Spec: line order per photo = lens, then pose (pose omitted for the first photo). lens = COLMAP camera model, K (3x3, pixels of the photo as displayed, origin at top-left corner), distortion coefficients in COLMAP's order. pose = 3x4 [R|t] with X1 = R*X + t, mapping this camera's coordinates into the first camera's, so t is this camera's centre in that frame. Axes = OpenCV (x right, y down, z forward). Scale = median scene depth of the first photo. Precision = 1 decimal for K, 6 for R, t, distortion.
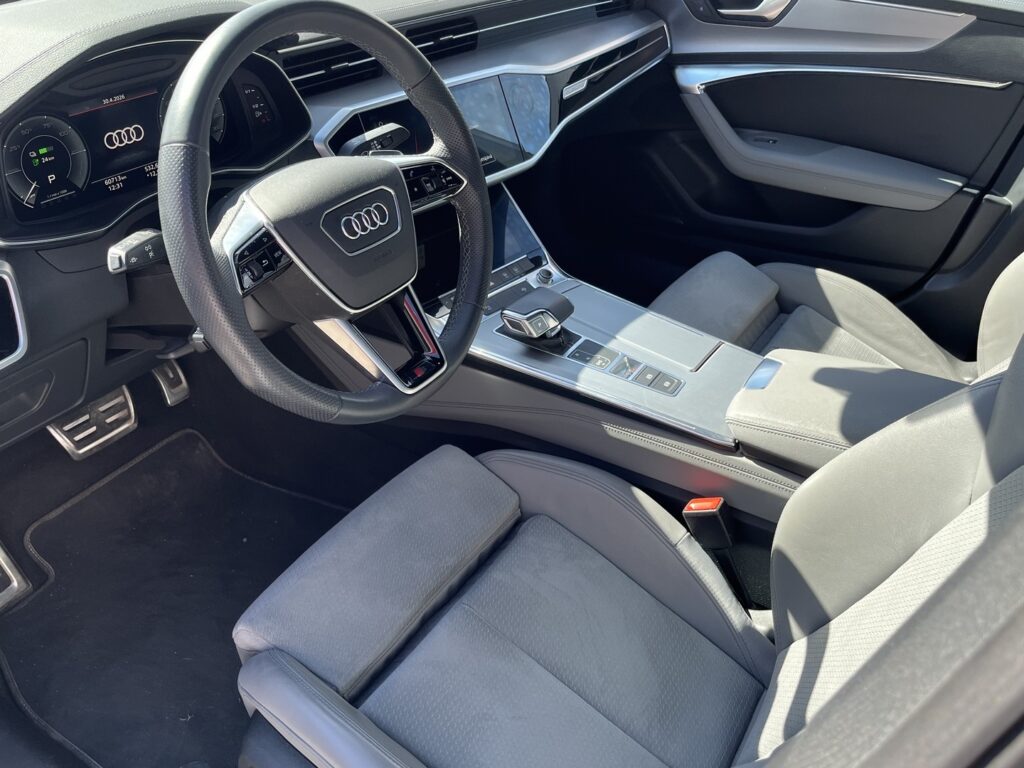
lens RADIAL K [[856.6, 0, 512.0], [0, 856.6, 384.0], [0, 0, 1]] dist [0.001825, 0.001125]
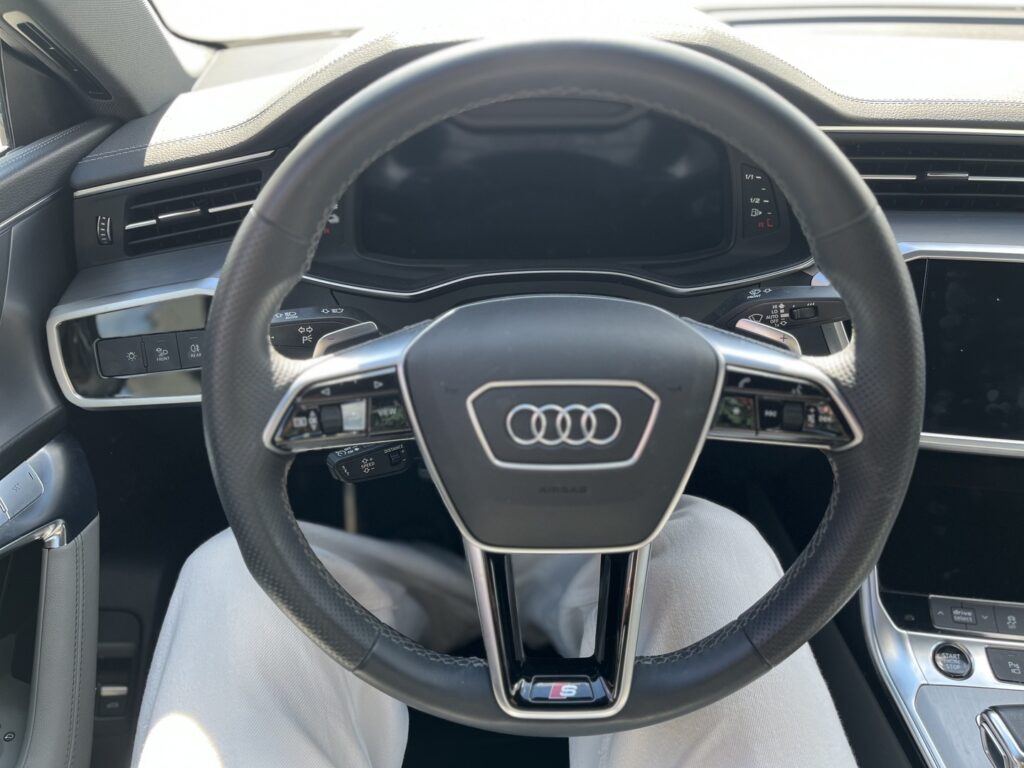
lens RADIAL K [[815.6, 0, 512.0], [0, 815.6, 384.0], [0, 0, 1]] dist [-0.003510, -0.002729]
pose [[0.539828, 0.389796, -0.746086, 0.094945], [-0.449901, 0.882716, 0.135654, -0.156570], [0.711459, 0.262435, 0.651884, 0.386777]]
